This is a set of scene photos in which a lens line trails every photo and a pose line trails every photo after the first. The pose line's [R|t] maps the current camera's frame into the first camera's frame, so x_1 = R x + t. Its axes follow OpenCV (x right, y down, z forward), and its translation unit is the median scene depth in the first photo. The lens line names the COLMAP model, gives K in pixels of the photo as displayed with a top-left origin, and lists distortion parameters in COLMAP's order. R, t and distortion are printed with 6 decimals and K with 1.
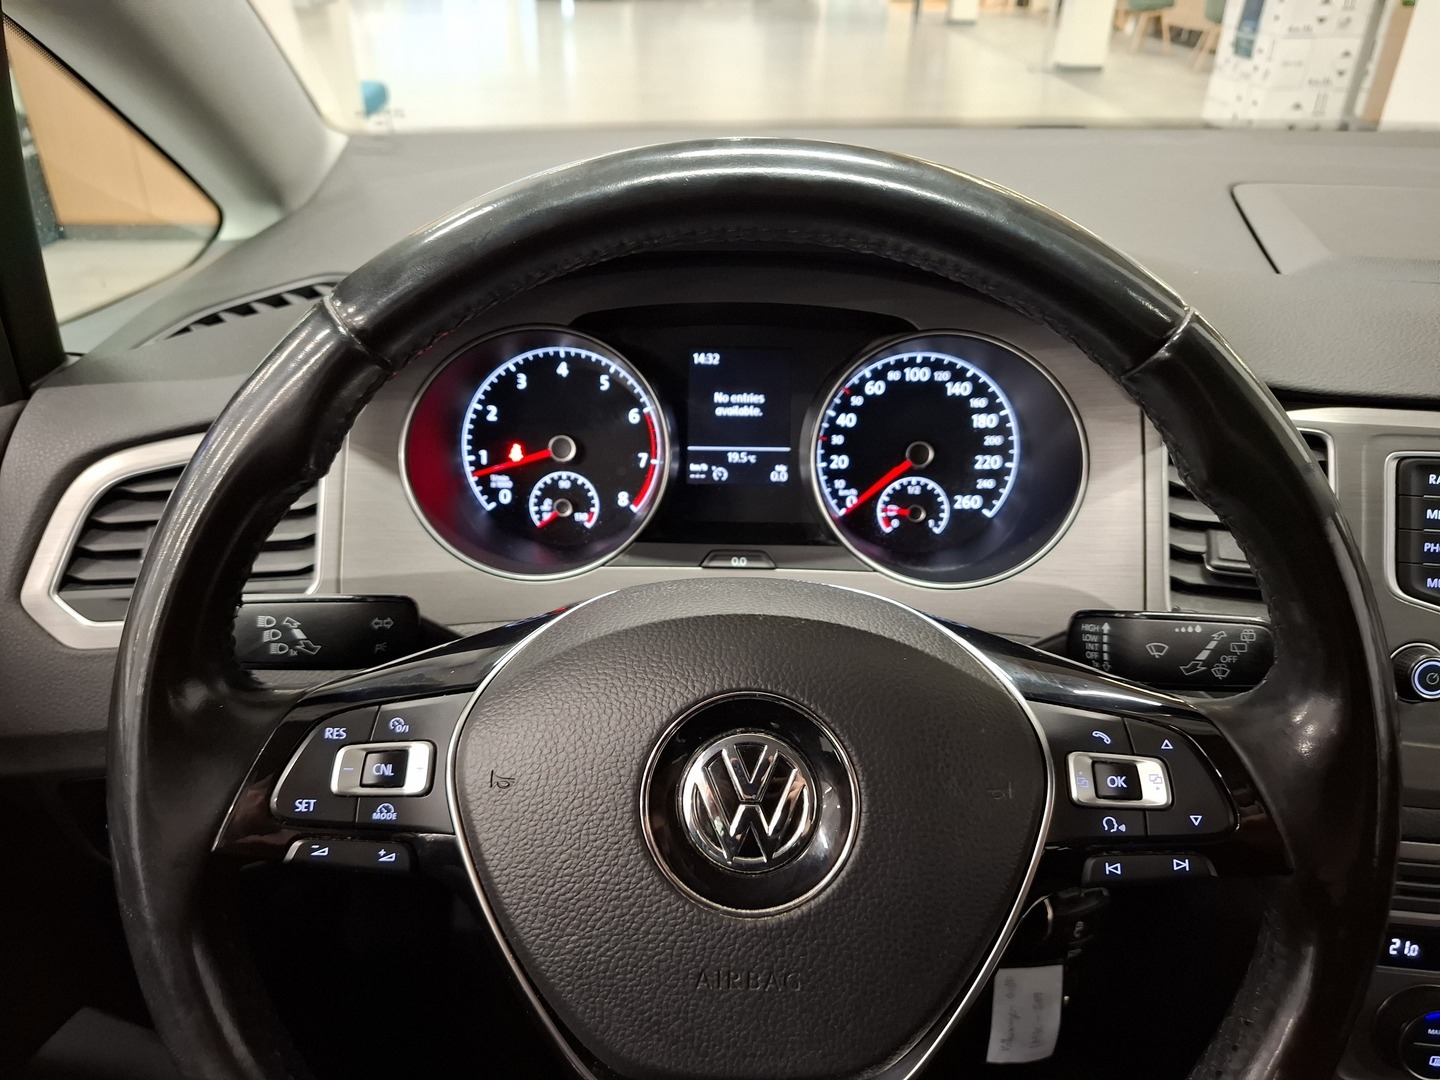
lens RADIAL K [[1070.4, 0, 718.0], [0, 1070.4, 548.8], [0, 0, 1]] dist [0.019390, -0.011472]
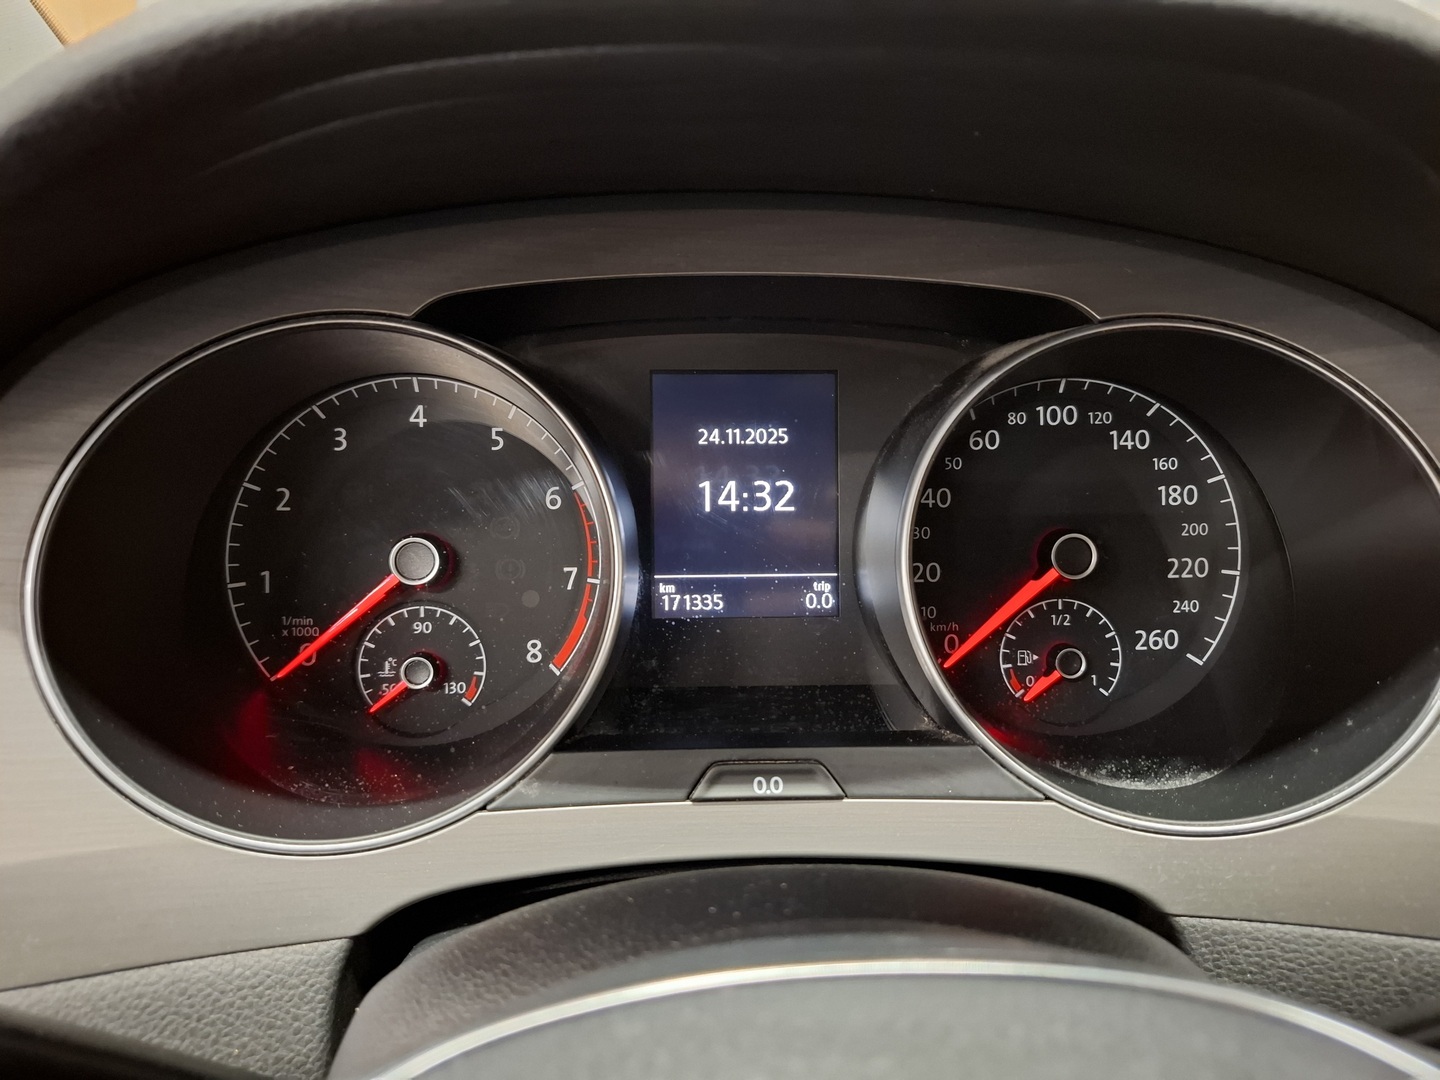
lens RADIAL K [[1070.4, 0, 726.9], [0, 1070.4, 535.3], [0, 0, 1]] dist [0.019390, -0.011472]
pose [[0.997499, -0.022112, 0.067126, -0.026956], [0.029179, 0.993916, -0.106205, -0.045367], [-0.064369, 0.107898, 0.992076, 0.458208]]
